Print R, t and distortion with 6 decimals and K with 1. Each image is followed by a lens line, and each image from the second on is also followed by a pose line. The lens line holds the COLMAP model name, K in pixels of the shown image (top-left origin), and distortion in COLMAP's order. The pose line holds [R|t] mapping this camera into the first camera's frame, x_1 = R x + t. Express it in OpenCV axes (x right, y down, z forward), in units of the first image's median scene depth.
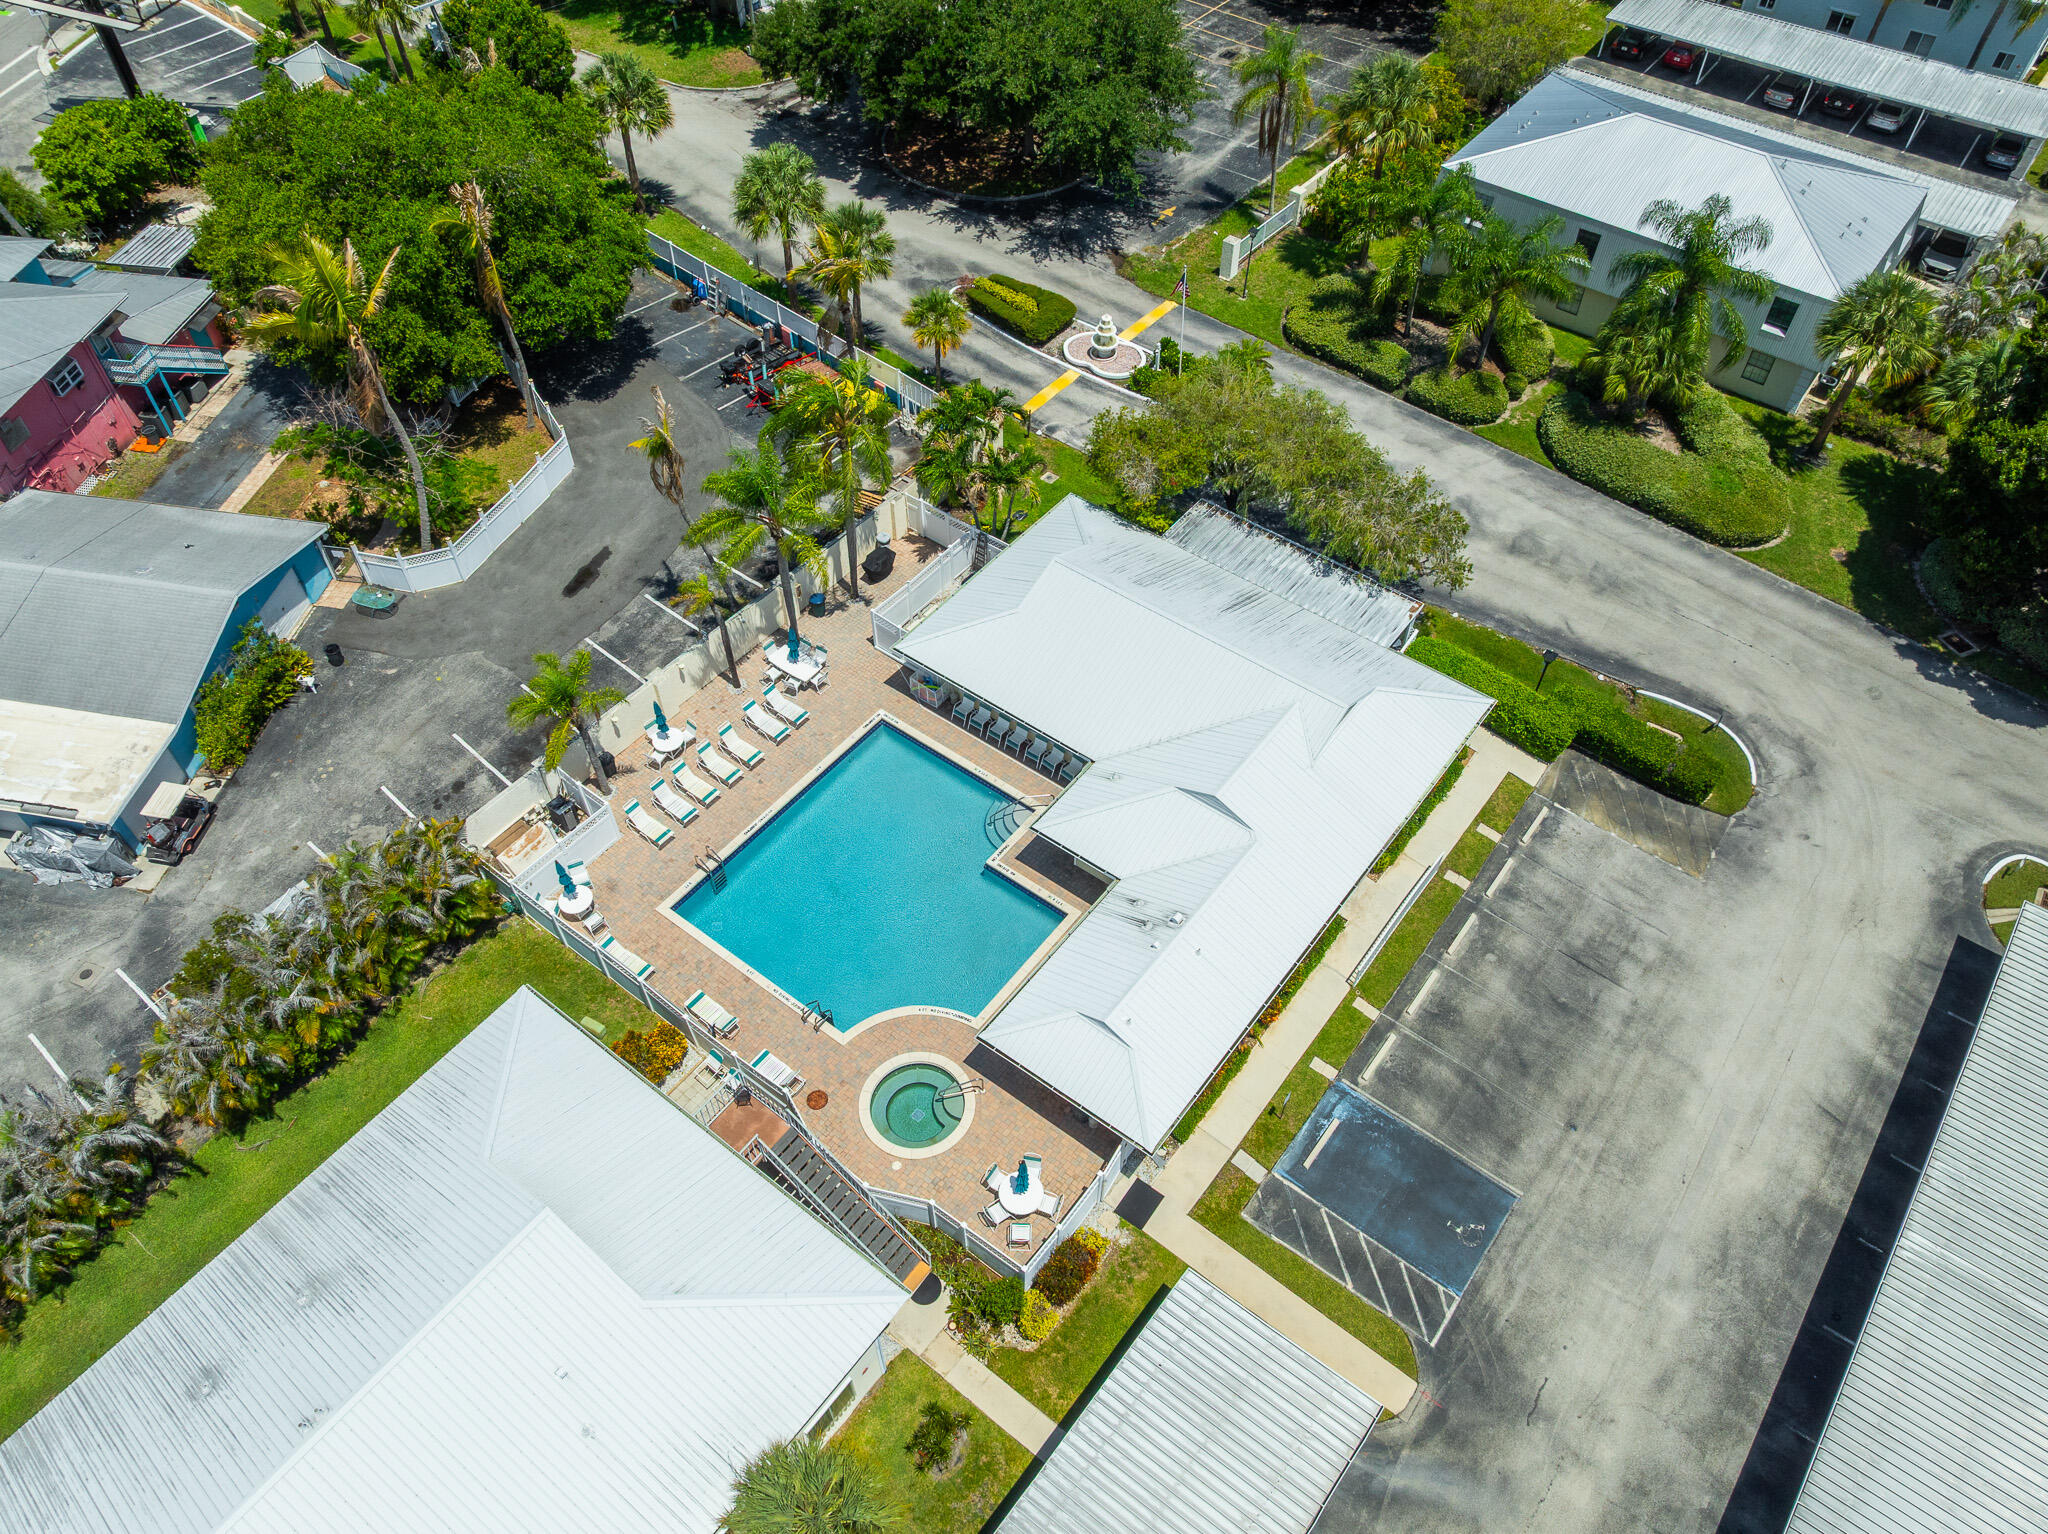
lens RADIAL K [[1464.1, 0, 1024.0], [0, 1464.1, 767.0], [0, 0, 1]] dist [-0.039866, 0.001704]
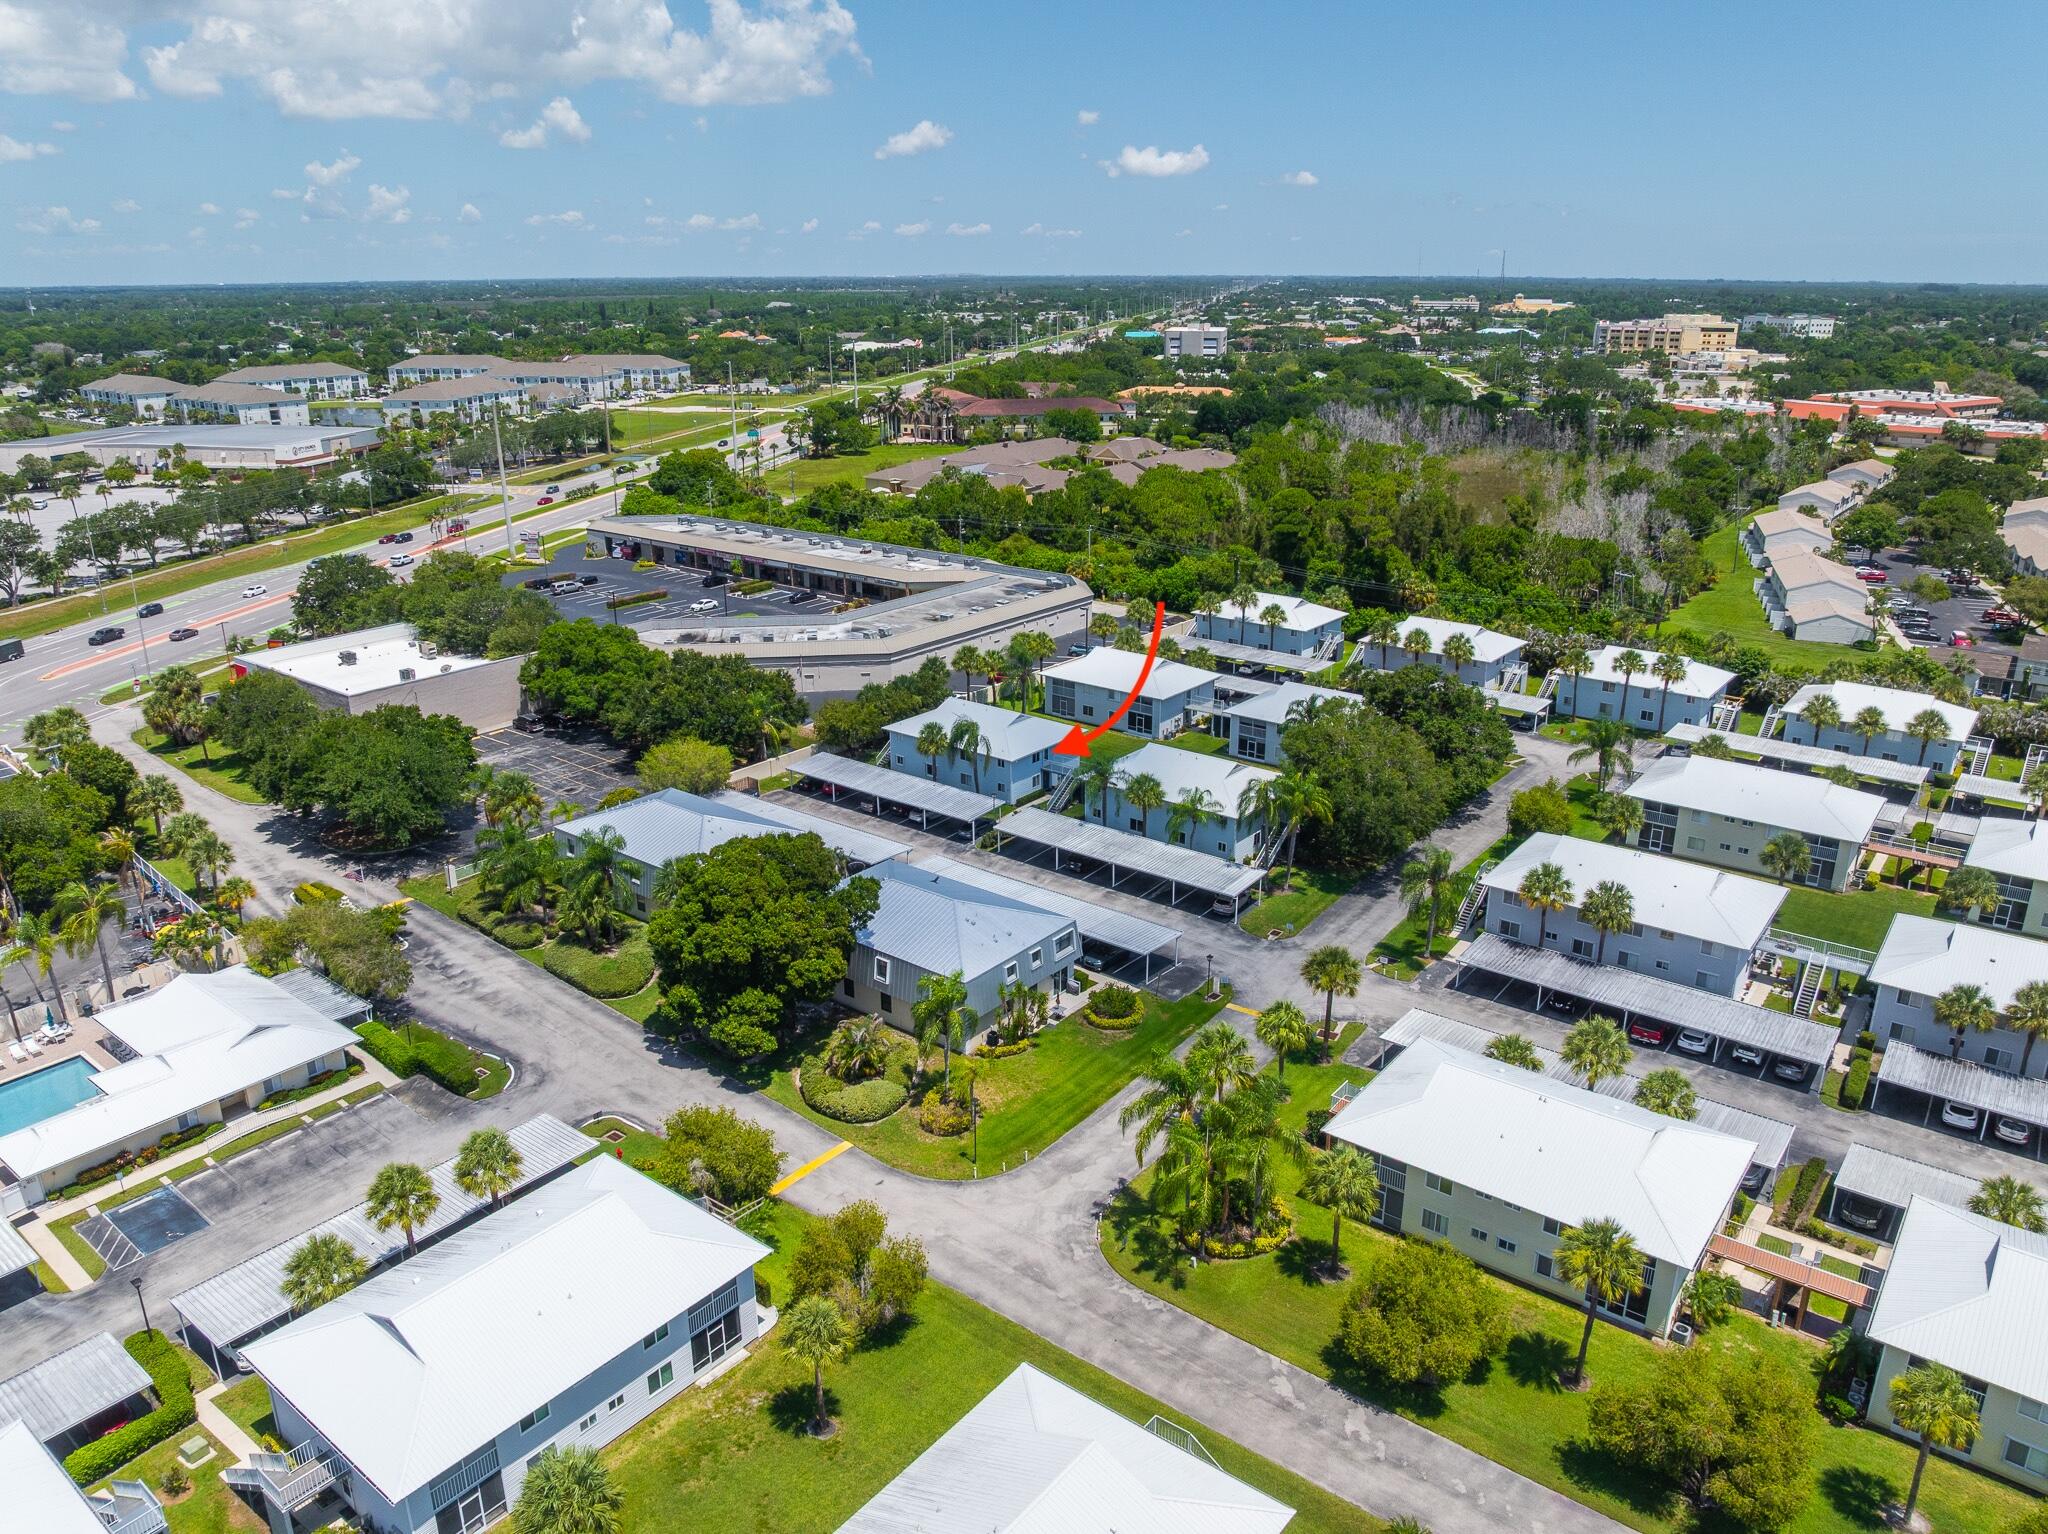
lens RADIAL K [[1486.0, 0, 979.4], [0, 1486.0, 762.4], [0, 0, 1]] dist [-0.041683, -0.002188]
pose [[0.999198, 0.002953, -0.039932, 1.092013], [-0.023138, 0.856495, -0.515637, 0.566621], [0.032679, 0.516147, 0.855876, -0.751783]]
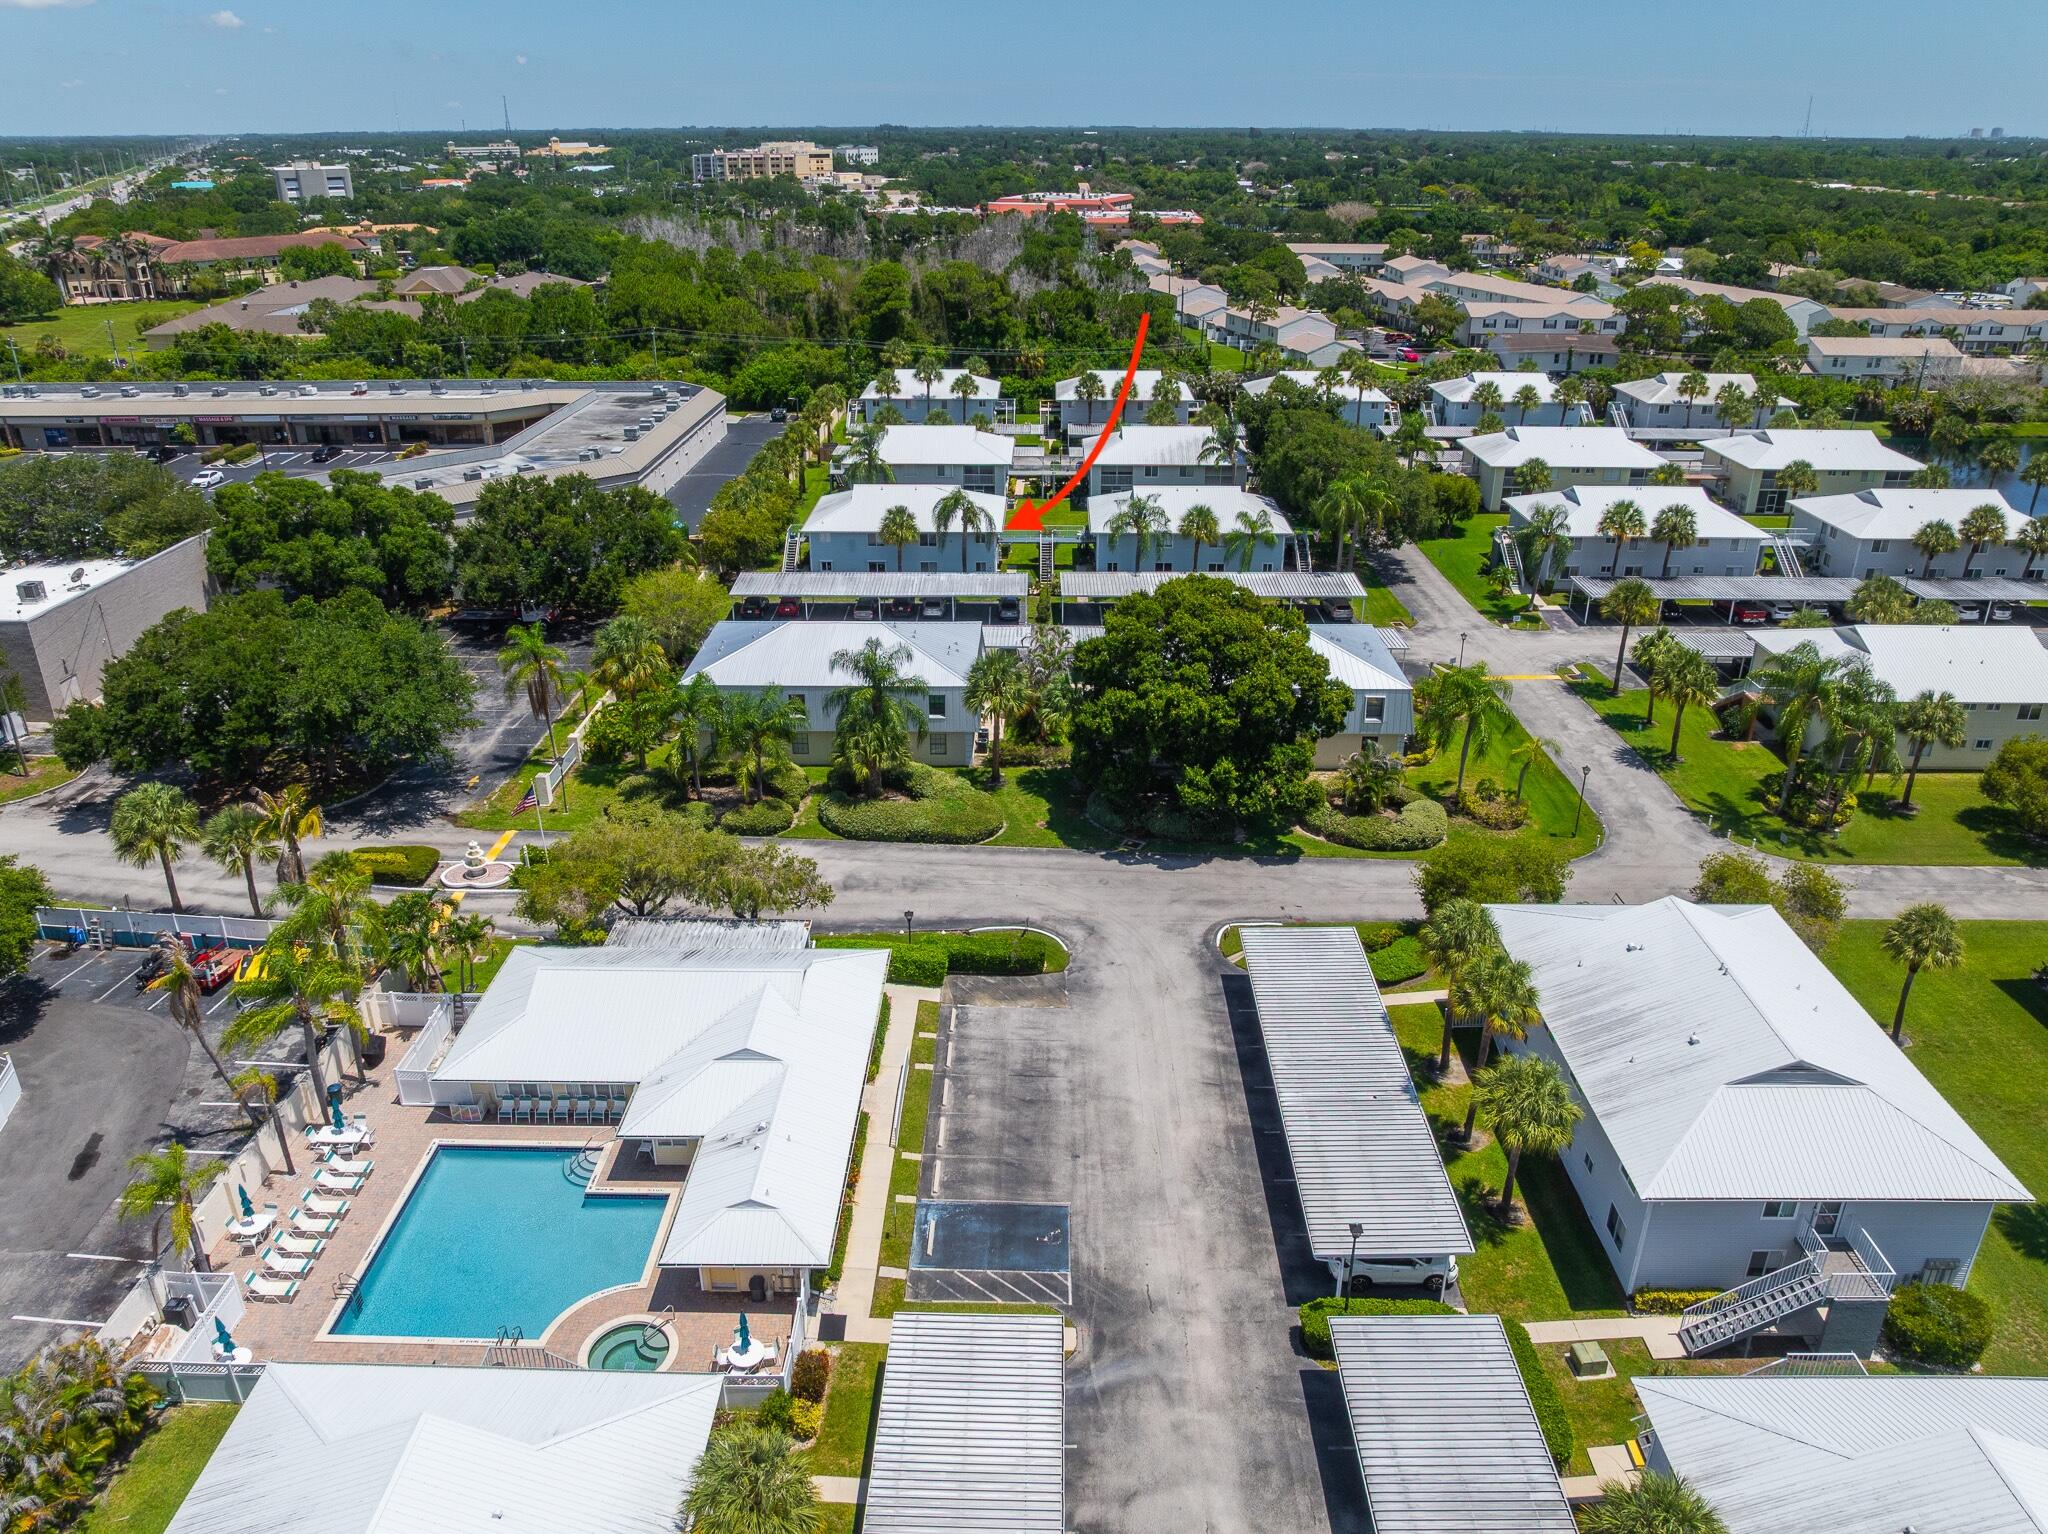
lens RADIAL K [[1464.1, 0, 1024.0], [0, 1464.1, 767.0], [0, 0, 1]] dist [-0.039866, 0.001704]
pose [[0.806007, -0.243308, 0.539587, -0.256252], [0.451285, 0.842483, -0.294217, 0.247725], [-0.383008, 0.480648, 0.788849, -0.211992]]
